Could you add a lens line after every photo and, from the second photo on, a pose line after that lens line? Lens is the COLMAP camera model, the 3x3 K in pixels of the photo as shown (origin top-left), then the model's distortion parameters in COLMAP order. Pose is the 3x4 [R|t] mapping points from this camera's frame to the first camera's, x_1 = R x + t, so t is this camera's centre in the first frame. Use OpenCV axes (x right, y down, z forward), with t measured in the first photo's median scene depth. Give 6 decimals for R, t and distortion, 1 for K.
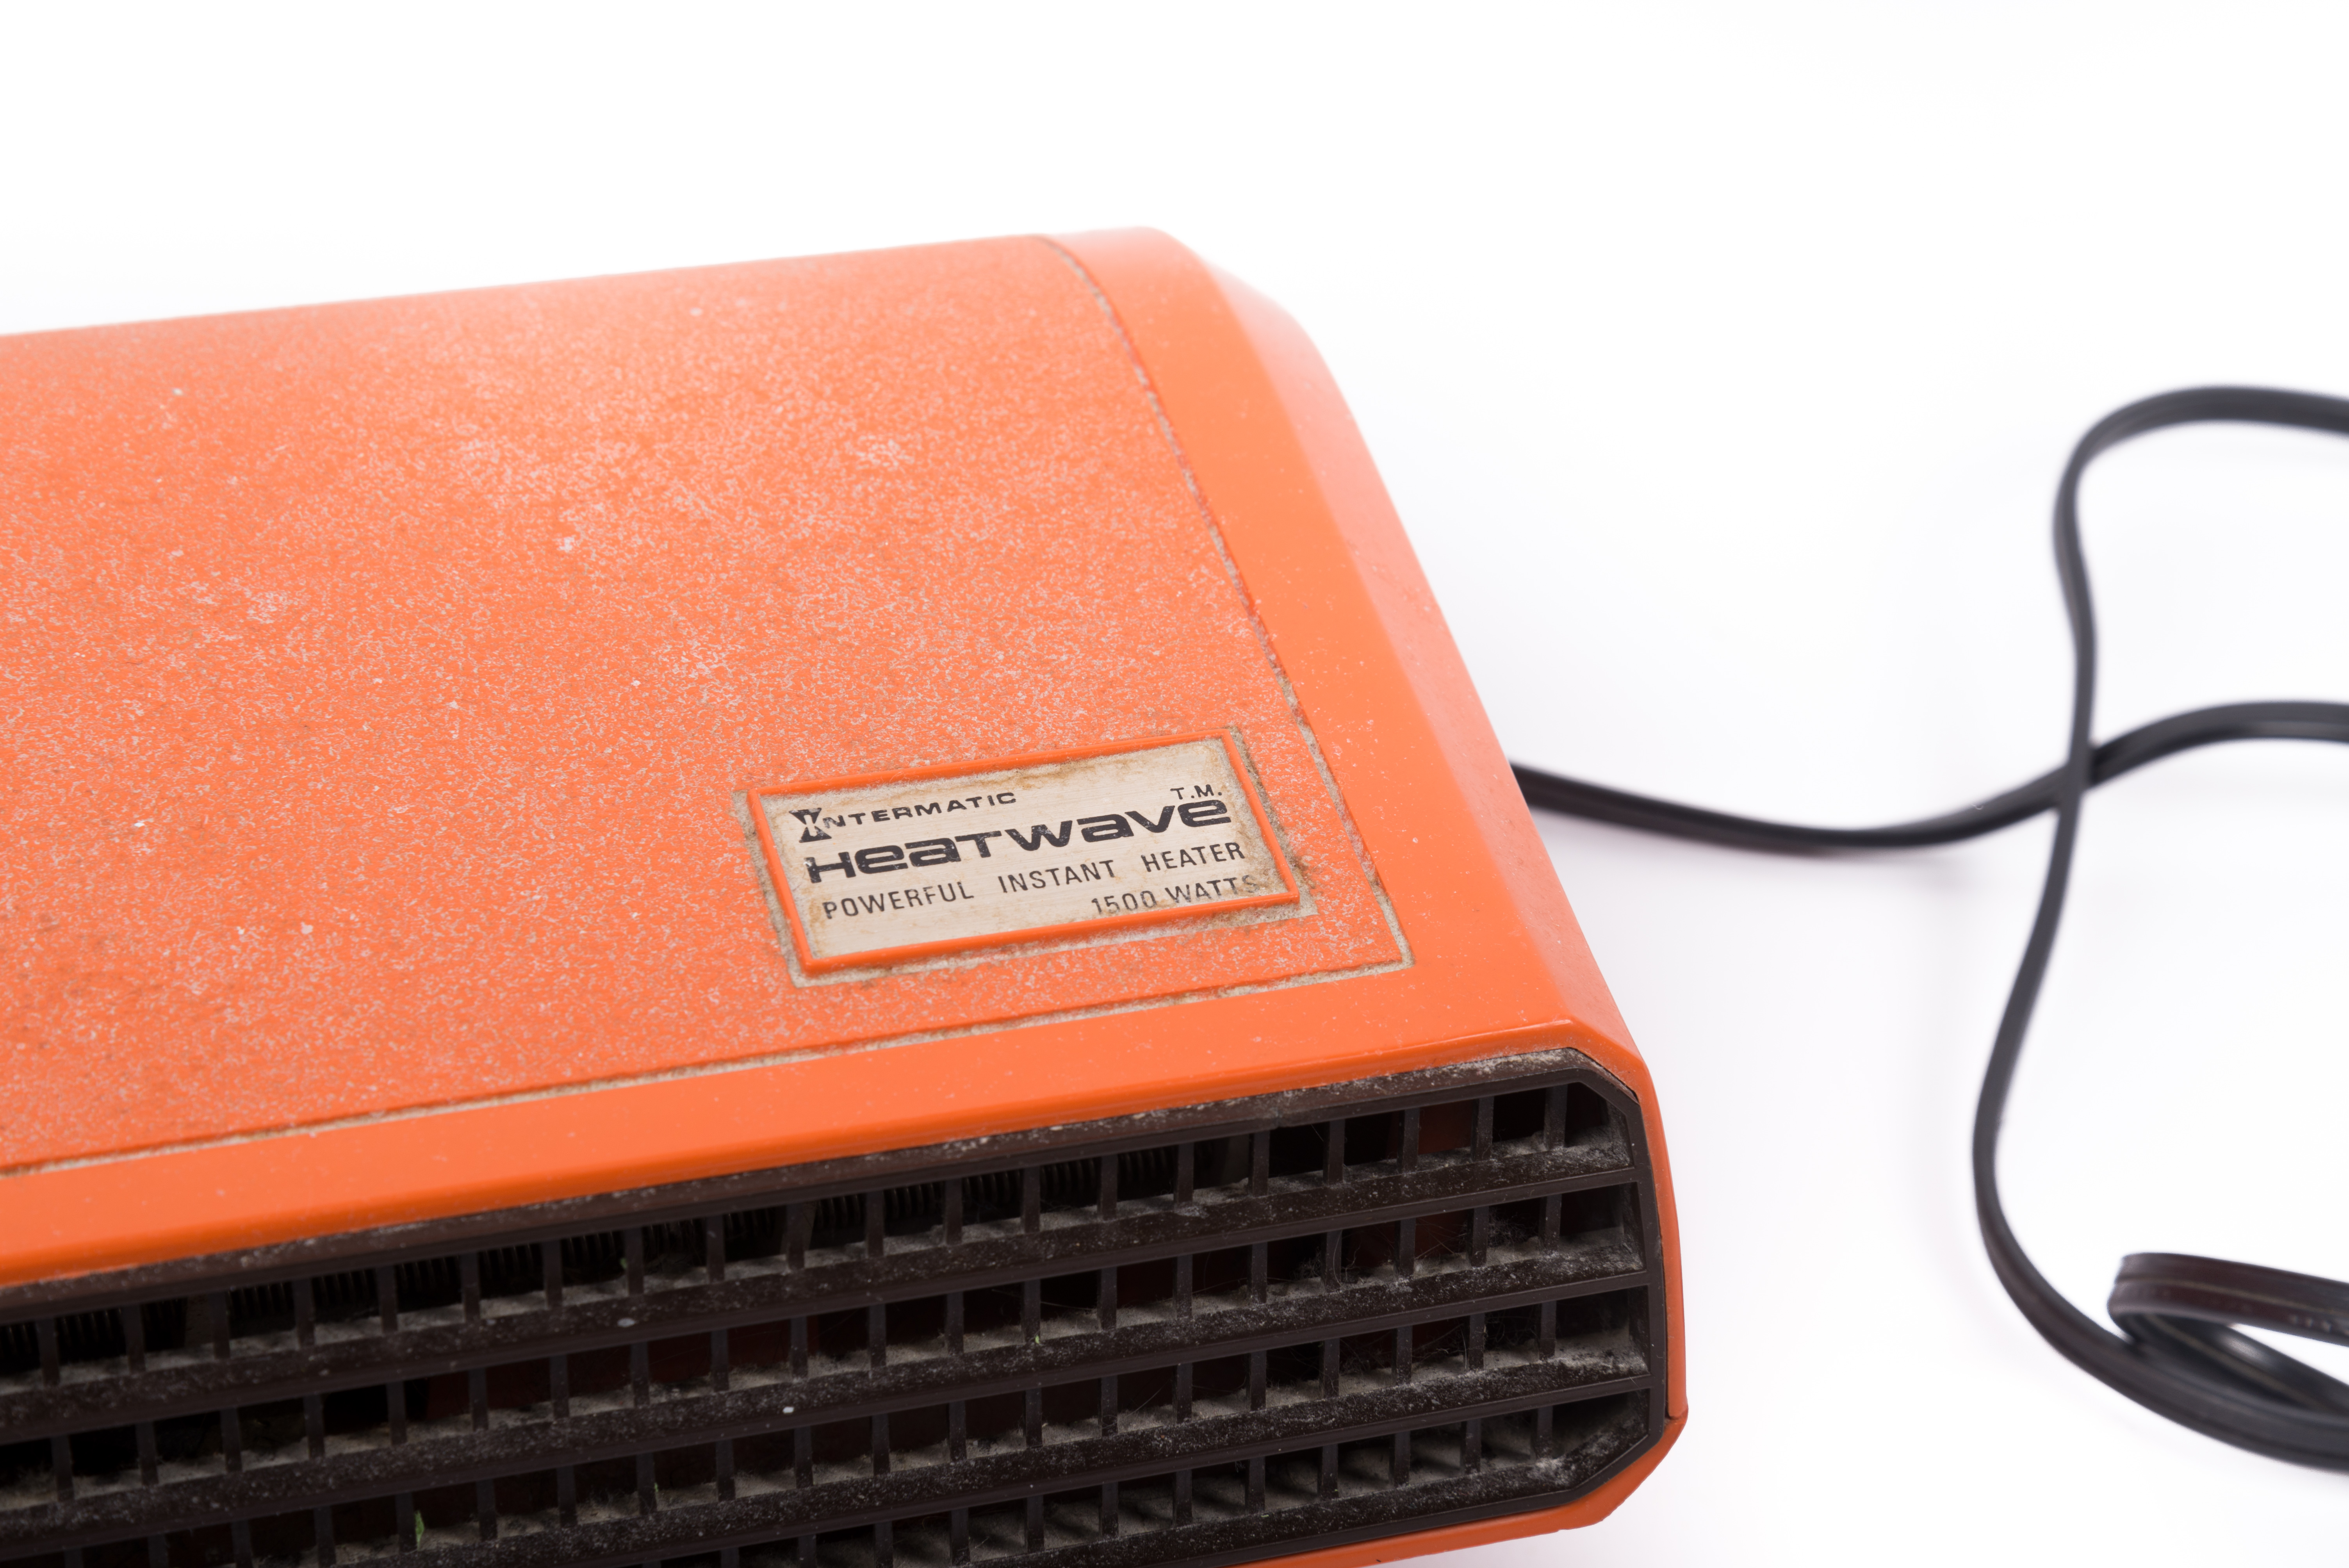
lens RADIAL K [[4649.0, 0, 1166.6], [0, 4649.0, 802.4], [0, 0, 1]] dist [-0.041106, 0.000000]
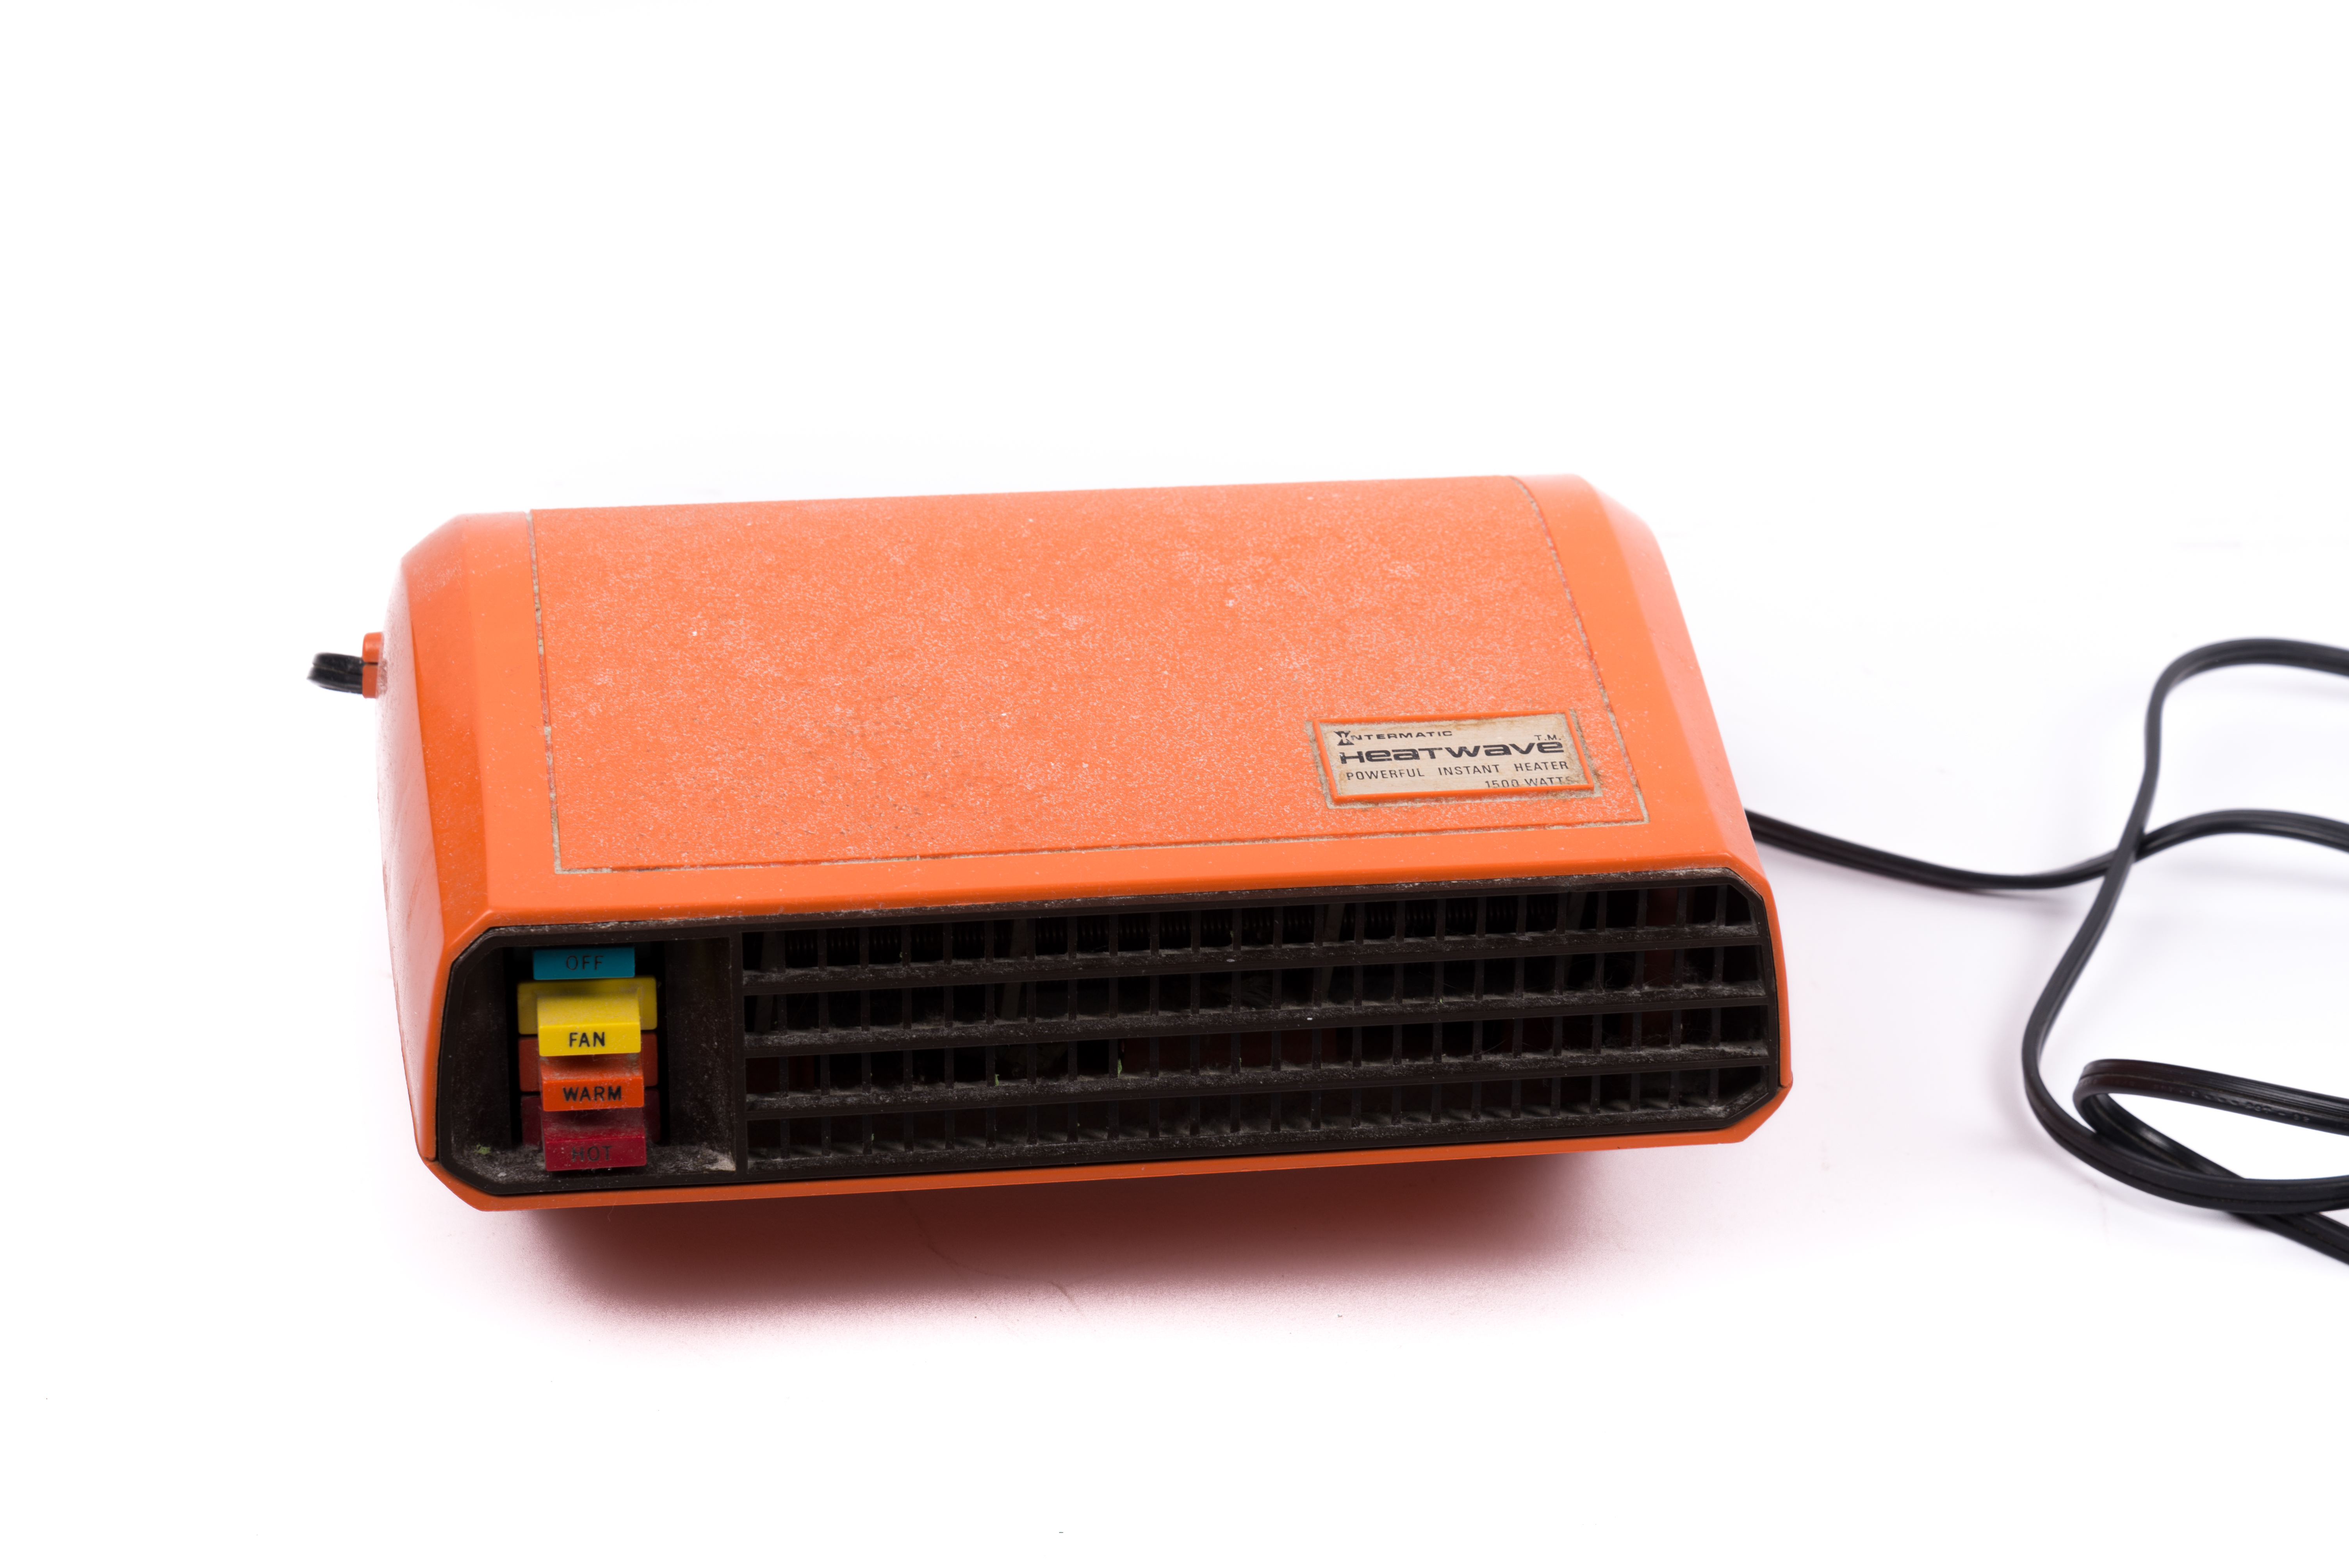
lens RADIAL K [[4873.2, 0, 1196.7], [0, 4873.2, 843.2], [0, 0, 1]] dist [-0.174602, 0.000000]
pose [[0.988042, 0.054229, -0.144336, 0.156877], [-0.069396, 0.992339, -0.102213, 0.258451], [0.137687, 0.111007, 0.984236, -0.992913]]
